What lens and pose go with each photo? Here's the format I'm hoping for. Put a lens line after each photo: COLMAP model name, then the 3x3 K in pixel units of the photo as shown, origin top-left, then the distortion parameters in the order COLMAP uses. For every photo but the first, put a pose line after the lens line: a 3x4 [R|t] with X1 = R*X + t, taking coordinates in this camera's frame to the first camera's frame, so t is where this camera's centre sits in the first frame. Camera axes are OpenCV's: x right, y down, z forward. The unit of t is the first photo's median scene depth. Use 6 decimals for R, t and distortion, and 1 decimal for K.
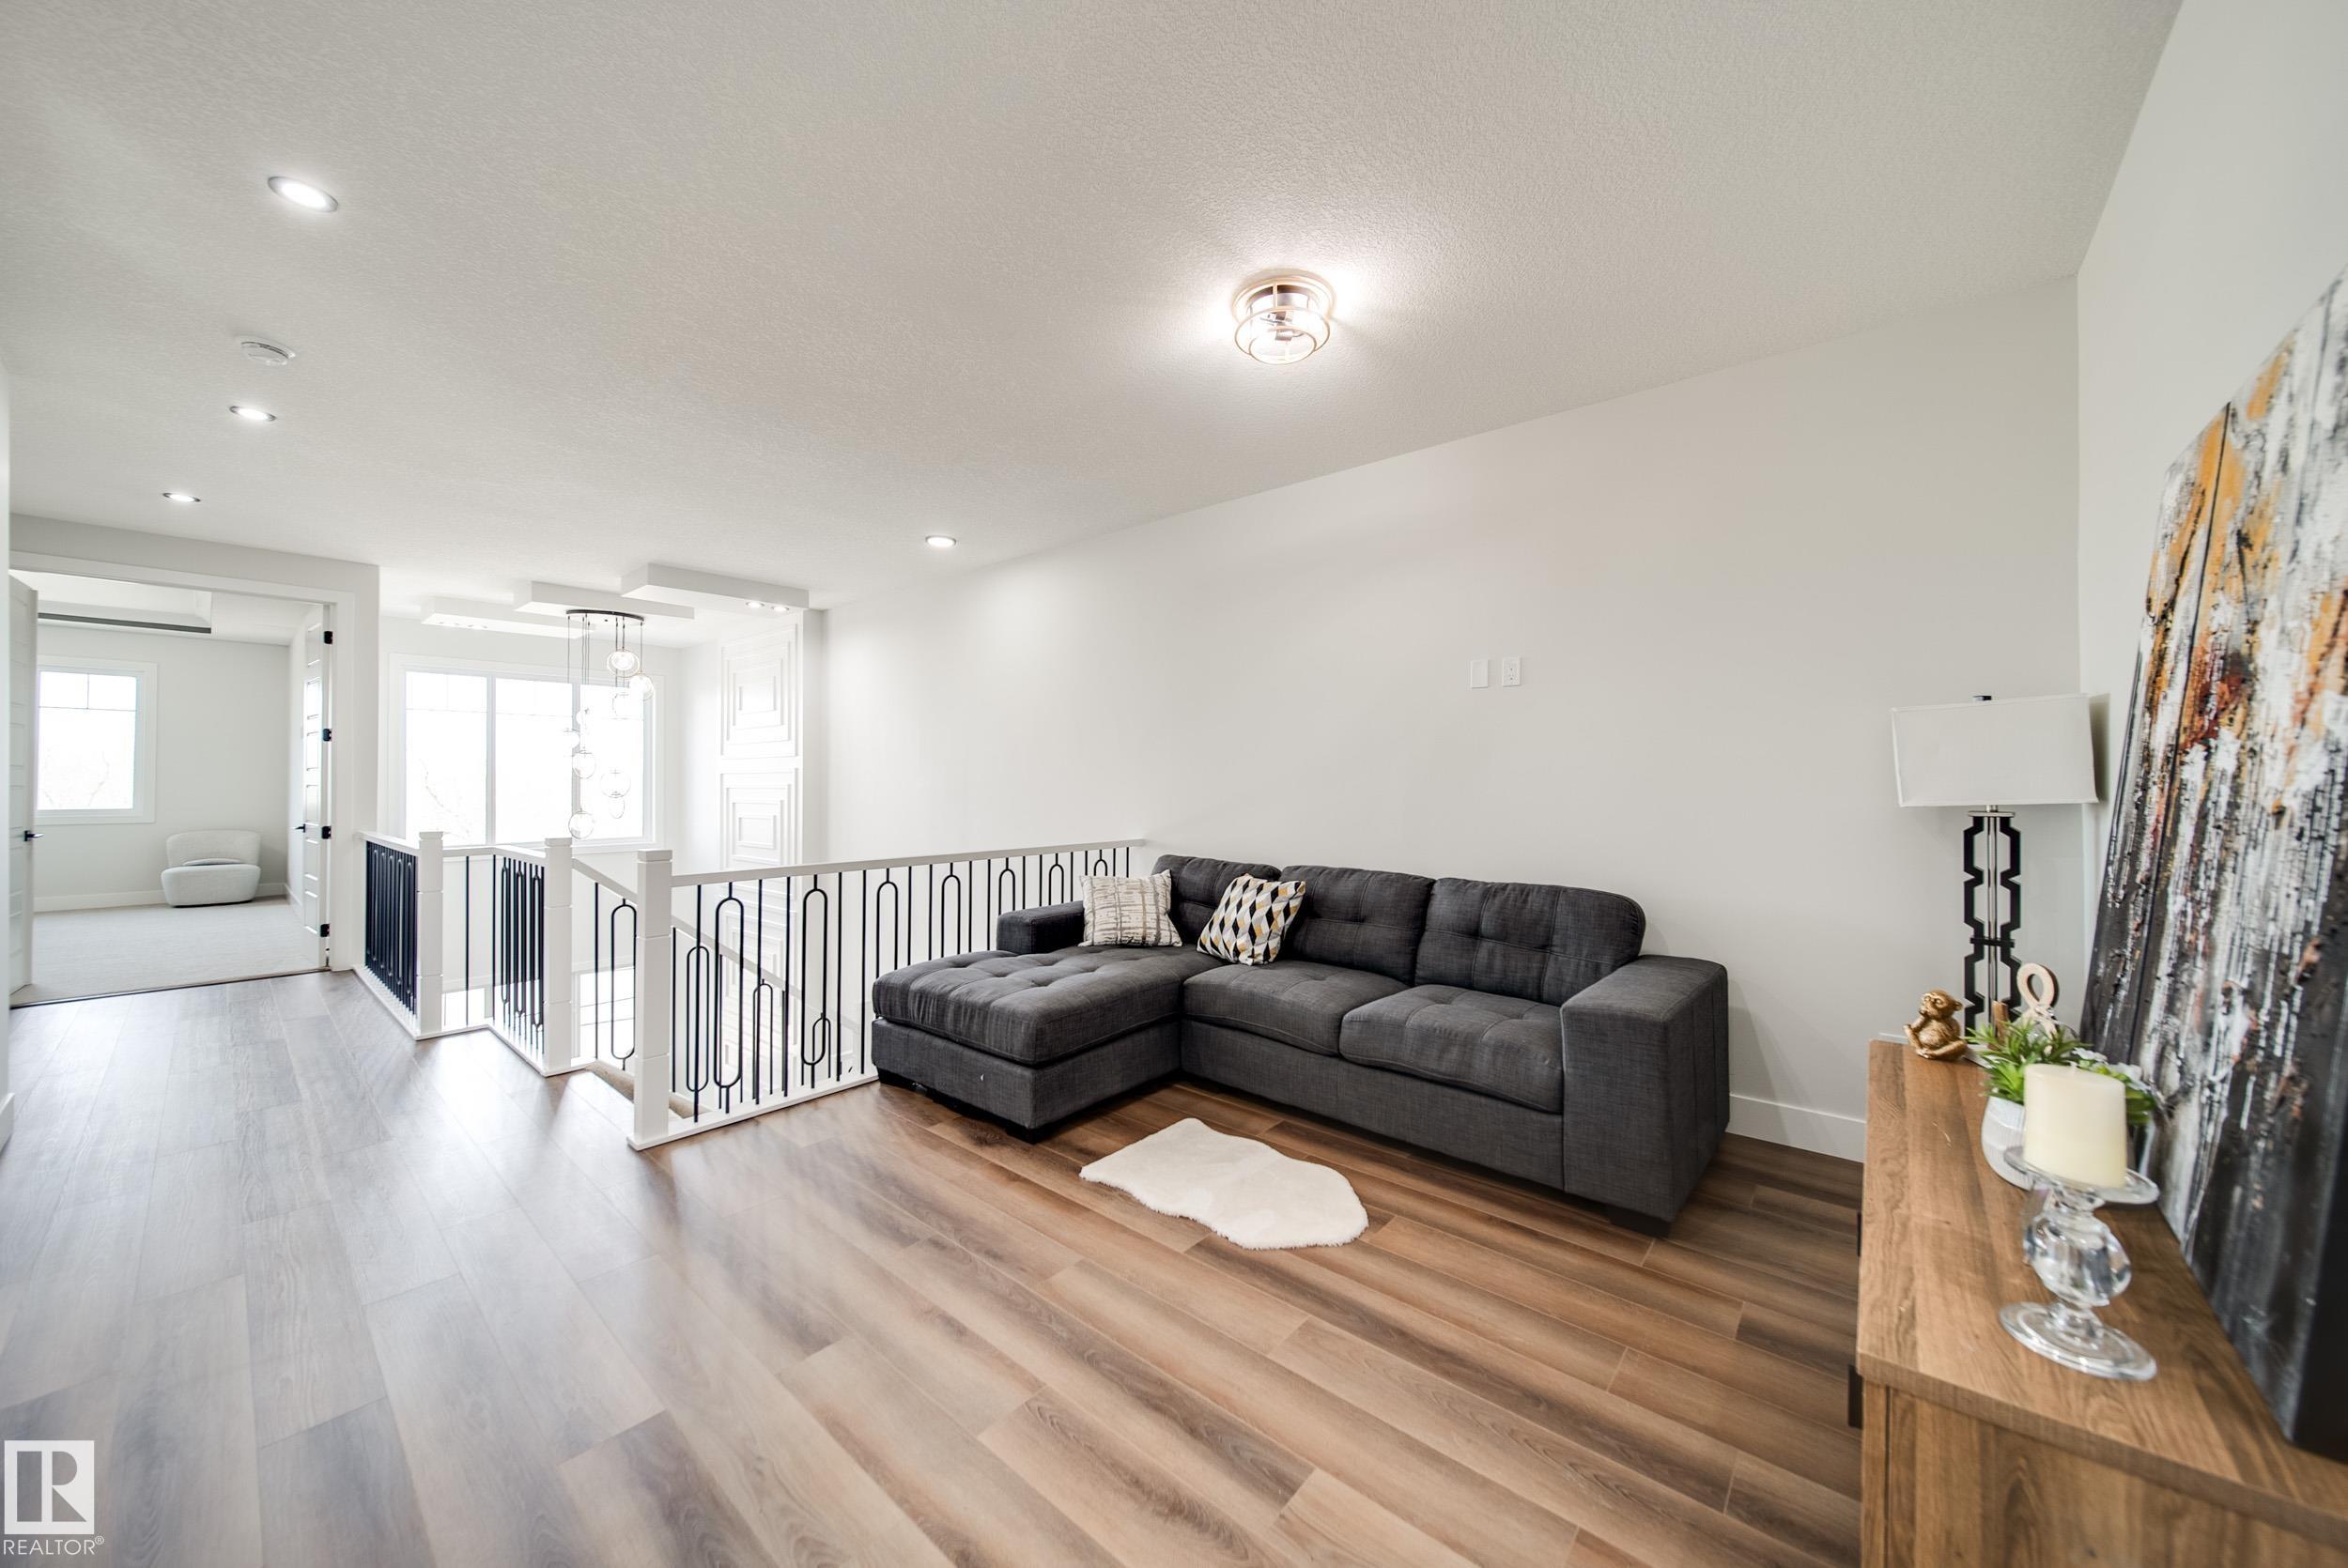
lens RADIAL K [[825.1, 0, 1173.9], [0, 825.1, 771.1], [0, 0, 1]] dist [-0.000718, -0.001539]
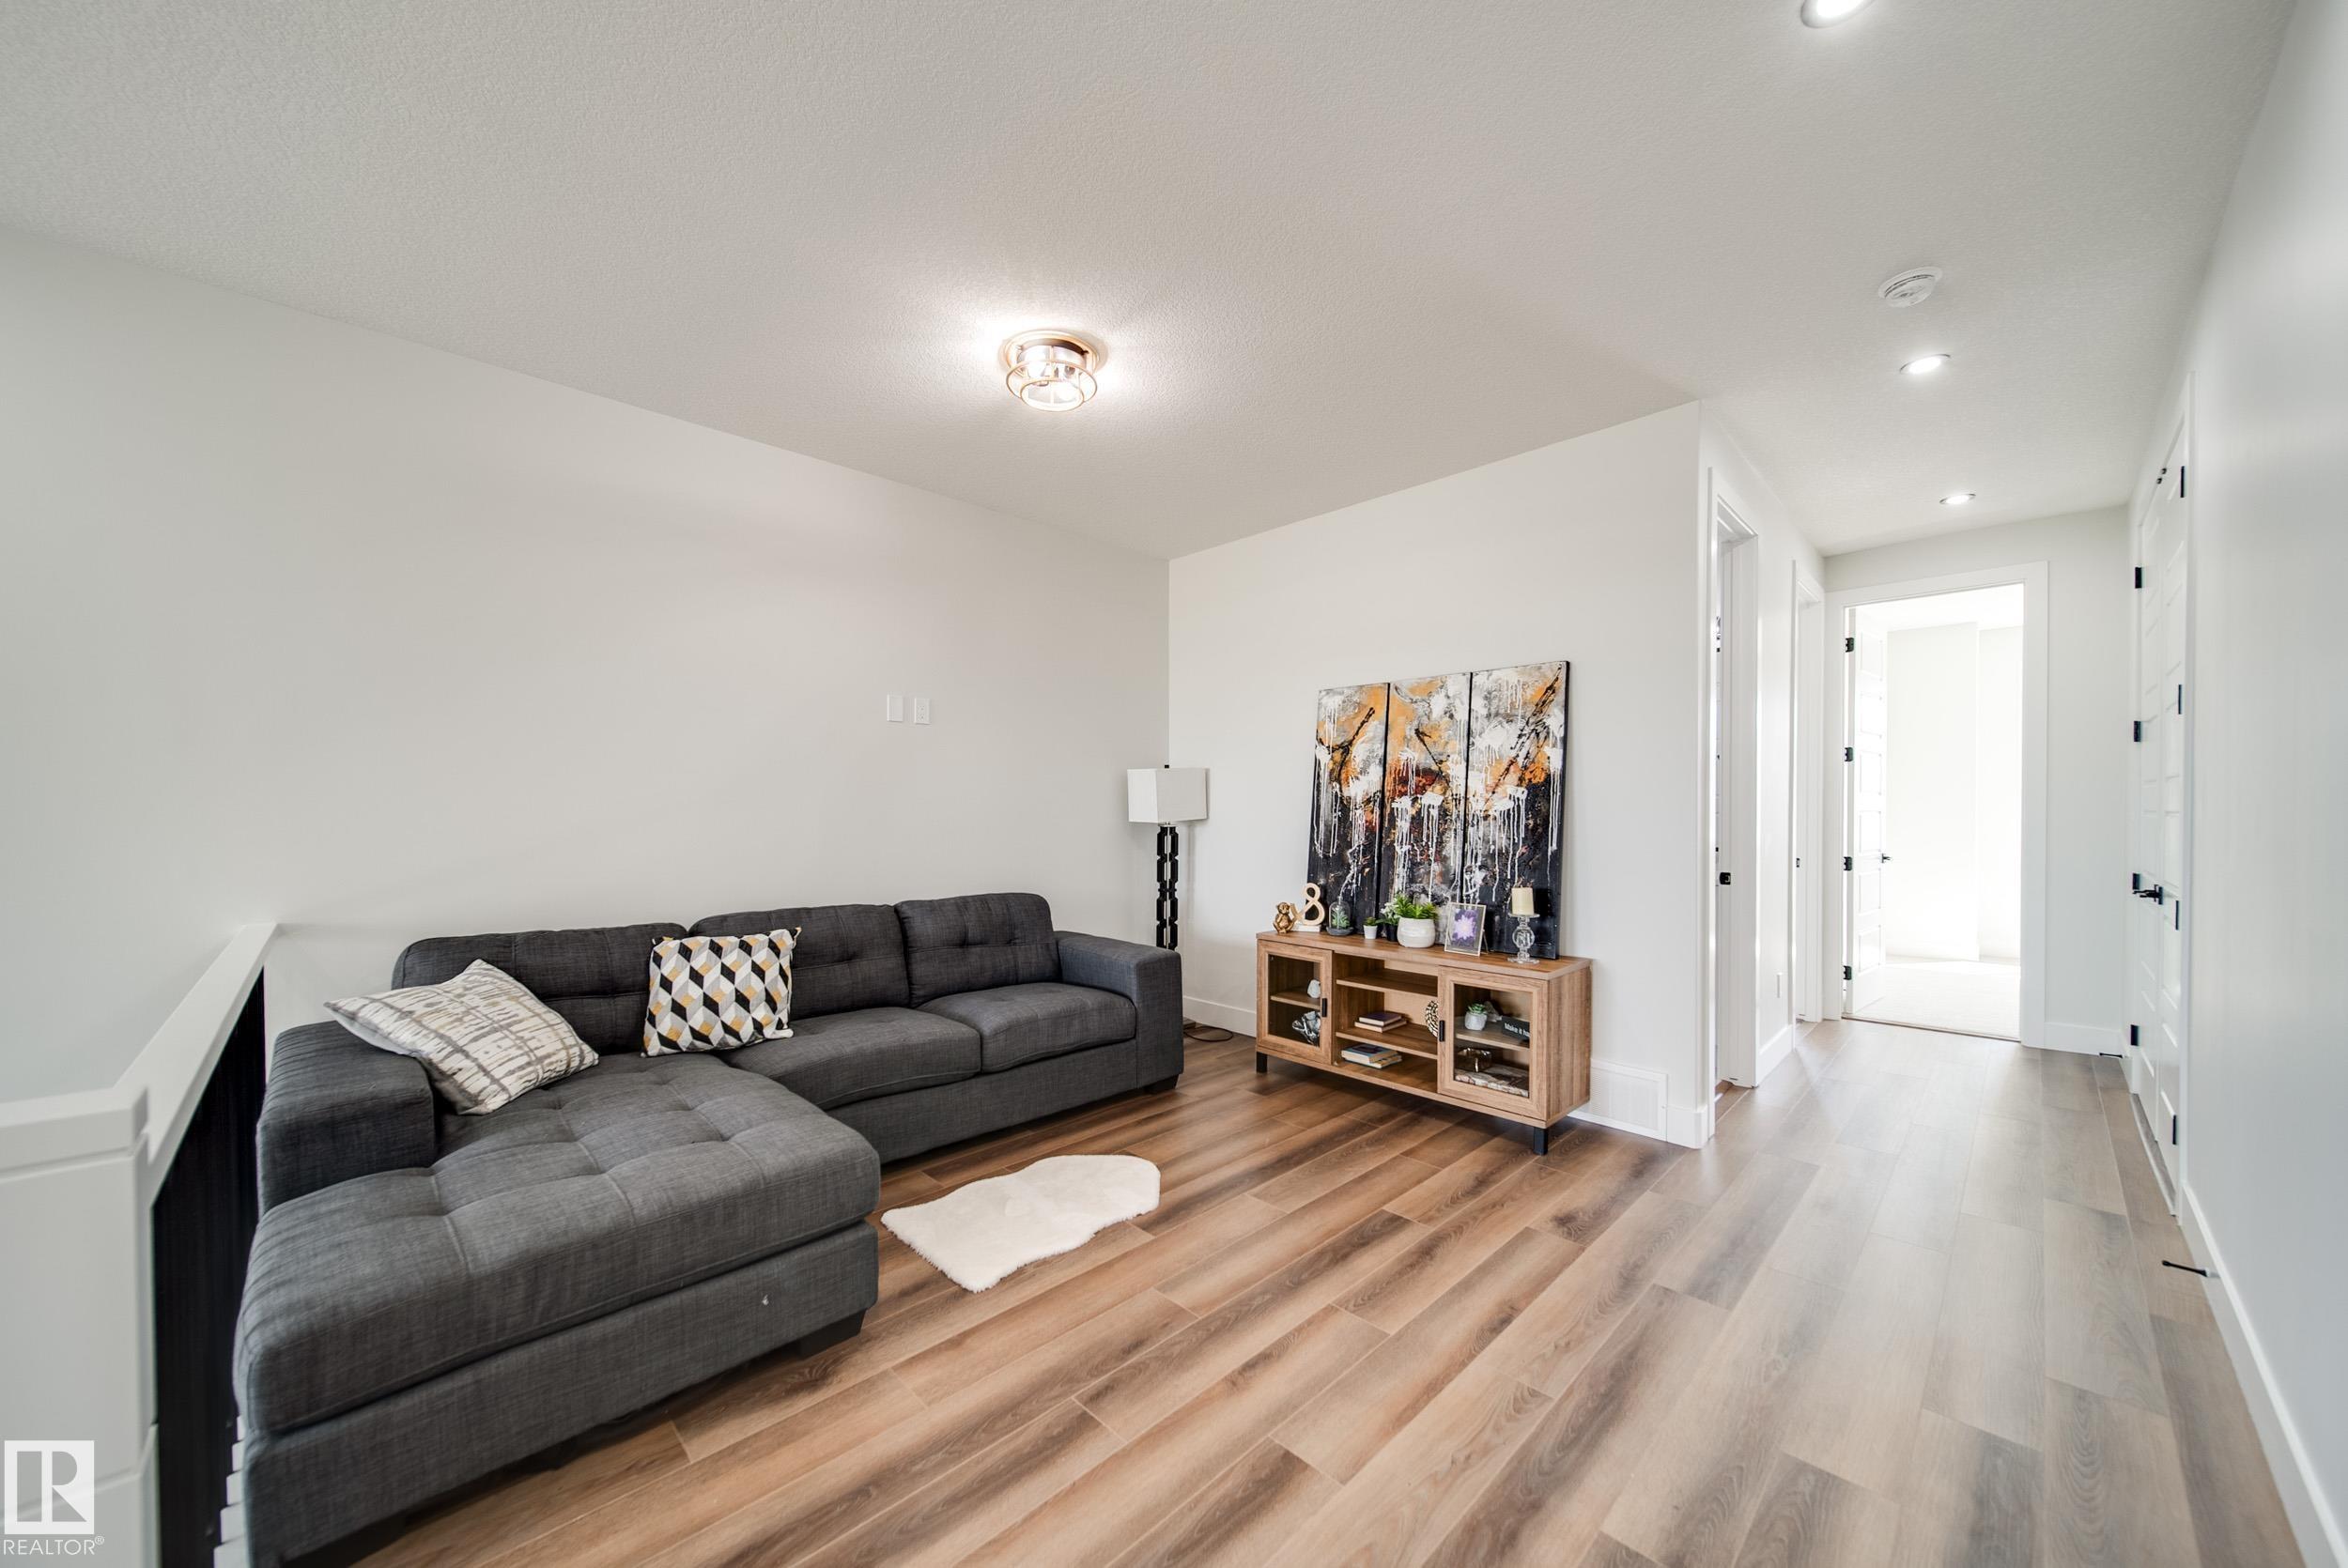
lens RADIAL K [[825.1, 0, 1189.1], [0, 825.1, 815.9], [0, 0, 1]] dist [-0.000718, -0.001539]
pose [[0.090699, -0.009571, 0.995832, -0.953968], [-0.010062, 0.999894, 0.010526, 0.008607], [-0.995828, -0.010975, 0.090593, 0.762695]]
